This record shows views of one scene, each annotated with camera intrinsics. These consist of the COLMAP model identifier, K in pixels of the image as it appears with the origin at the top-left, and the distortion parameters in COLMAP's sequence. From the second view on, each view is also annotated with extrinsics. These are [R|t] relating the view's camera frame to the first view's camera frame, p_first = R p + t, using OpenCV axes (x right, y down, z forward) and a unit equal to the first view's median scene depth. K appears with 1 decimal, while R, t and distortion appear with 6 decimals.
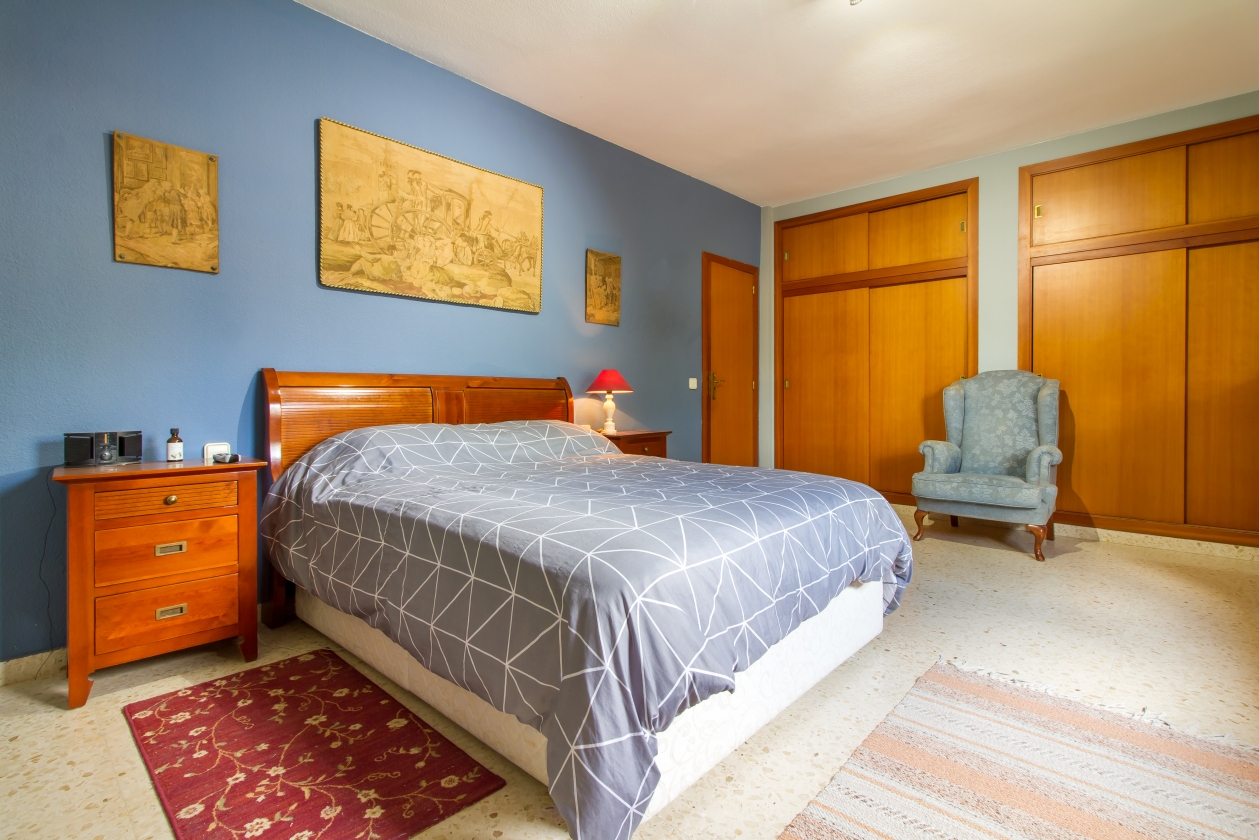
lens RADIAL K [[597.6, 0, 632.4], [0, 597.6, 411.9], [0, 0, 1]] dist [0.003121, -0.000016]
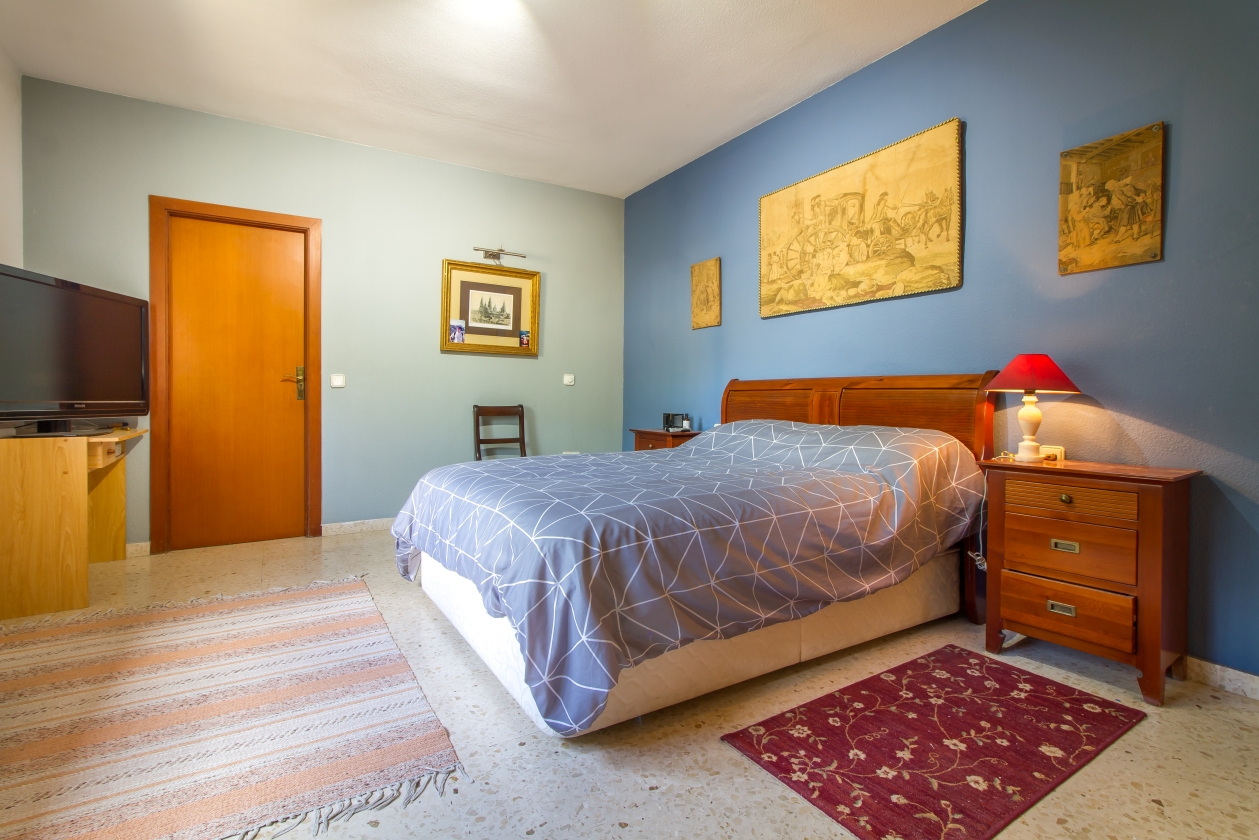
lens RADIAL K [[597.6, 0, 632.4], [0, 597.6, 411.9], [0, 0, 1]] dist [0.003121, -0.000016]
pose [[-0.269762, 0.020676, -0.962705, 0.769209], [-0.032661, 0.998998, 0.030607, -0.021375], [0.962373, 0.039699, -0.268817, 0.928912]]
